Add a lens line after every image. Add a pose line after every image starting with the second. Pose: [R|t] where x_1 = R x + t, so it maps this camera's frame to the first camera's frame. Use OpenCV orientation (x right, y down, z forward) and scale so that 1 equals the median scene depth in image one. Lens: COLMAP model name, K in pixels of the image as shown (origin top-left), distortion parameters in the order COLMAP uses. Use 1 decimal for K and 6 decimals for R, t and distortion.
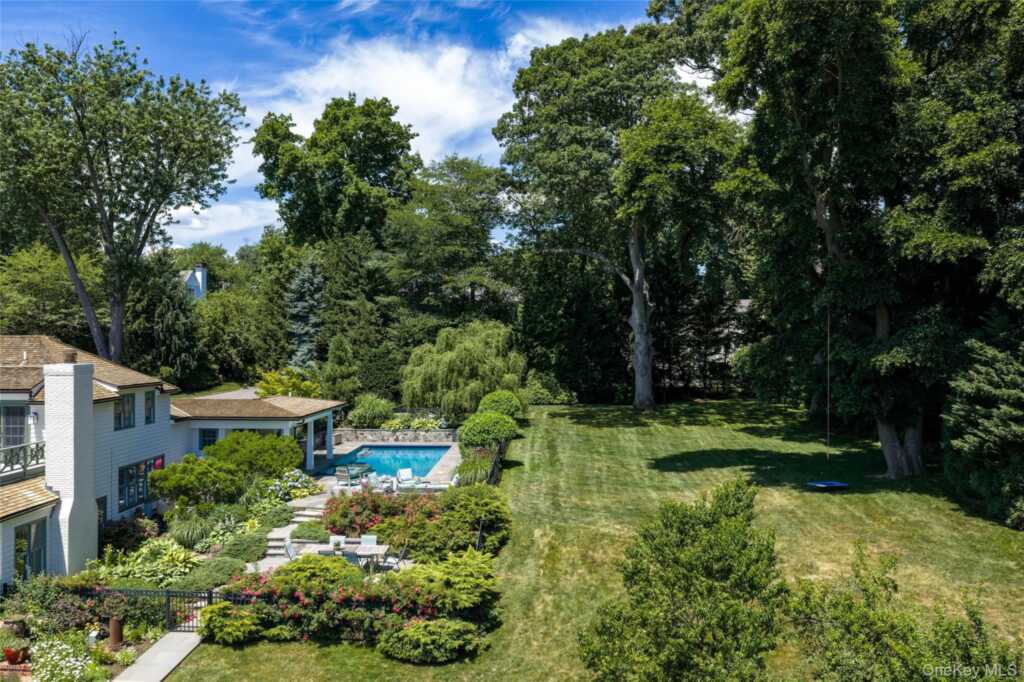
lens RADIAL K [[845.3, 0, 514.0], [0, 845.3, 342.7], [0, 0, 1]] dist [-0.007339, 0.028510]
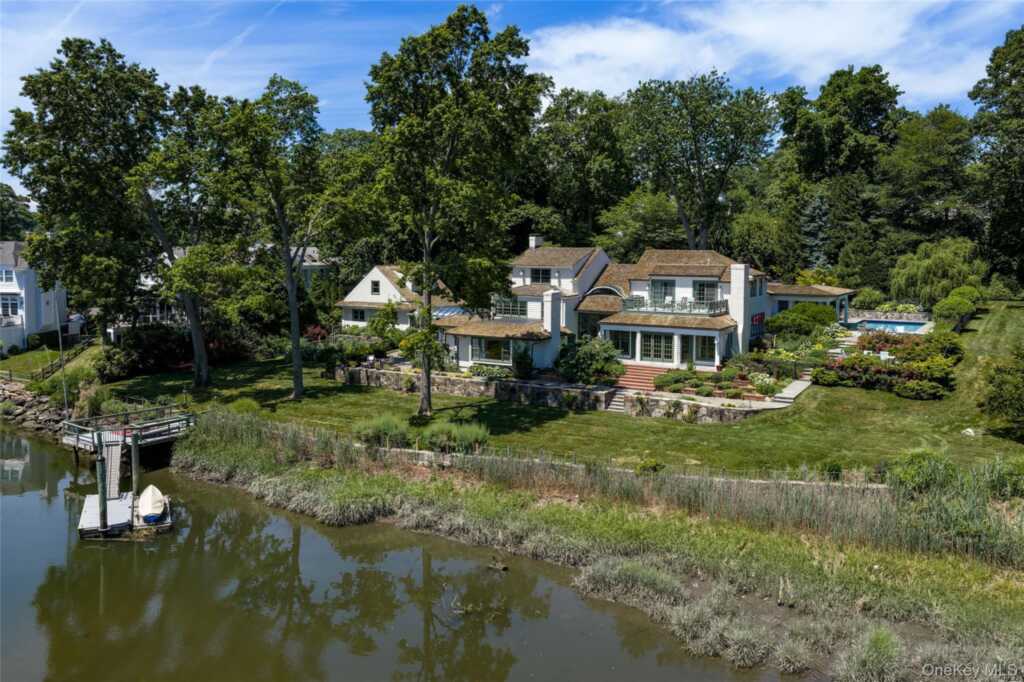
lens RADIAL K [[845.3, 0, 521.7], [0, 845.3, 300.1], [0, 0, 1]] dist [-0.007339, 0.028510]
pose [[0.871408, 0.034516, -0.489343, 0.029526], [-0.002657, 0.997839, 0.065652, -0.012982], [0.490552, -0.055909, 0.869617, -0.607412]]
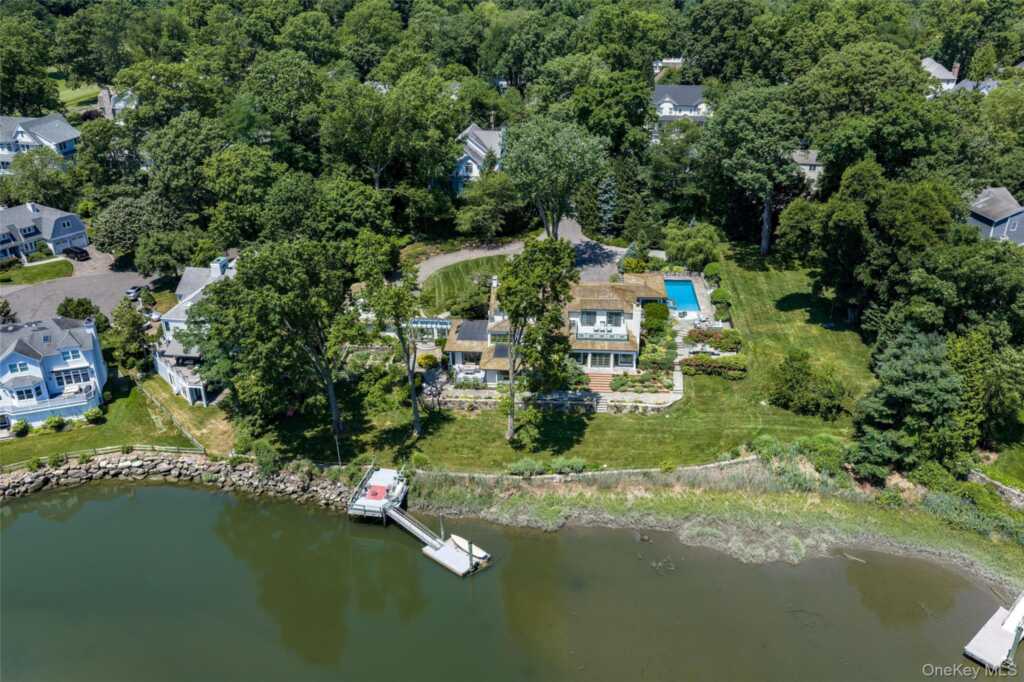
lens RADIAL K [[845.3, 0, 512.3], [0, 845.3, 342.7], [0, 0, 1]] dist [-0.007339, 0.028510]
pose [[0.998489, 0.018174, -0.051859, -0.452891], [0.005590, 0.905240, 0.424864, -0.754964], [0.054666, -0.424512, 0.903771, -1.347889]]
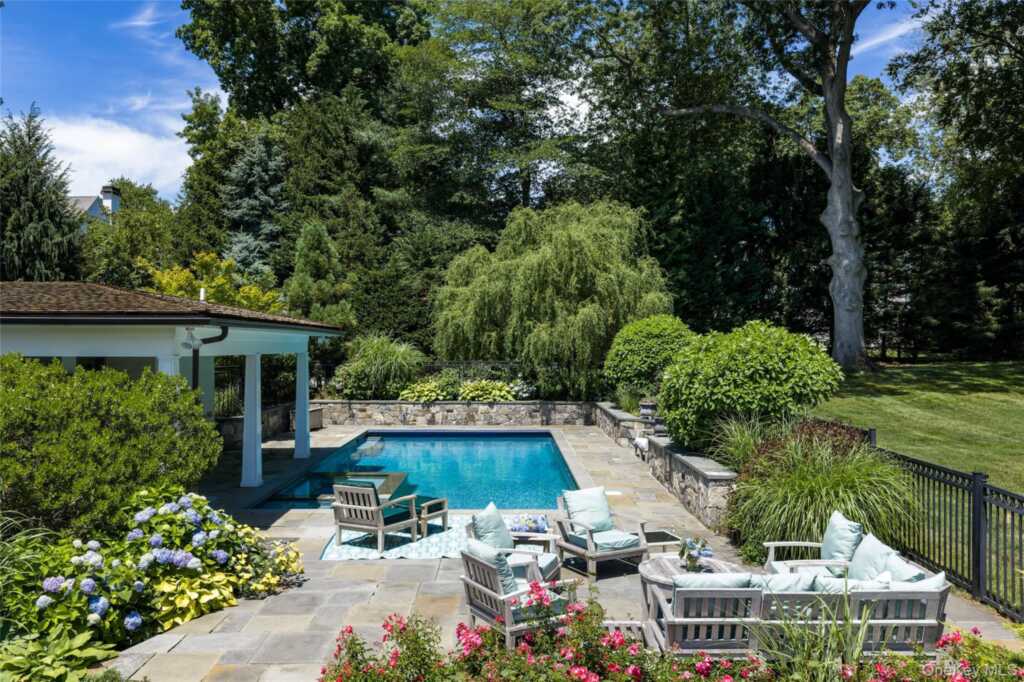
lens RADIAL K [[845.3, 0, 510.9], [0, 845.3, 343.6], [0, 0, 1]] dist [-0.007339, 0.028510]
pose [[0.999087, 0.003474, 0.042576, -0.110082], [-0.003386, 0.999992, -0.002140, 0.067478], [-0.042583, 0.001994, 0.999091, 0.479625]]
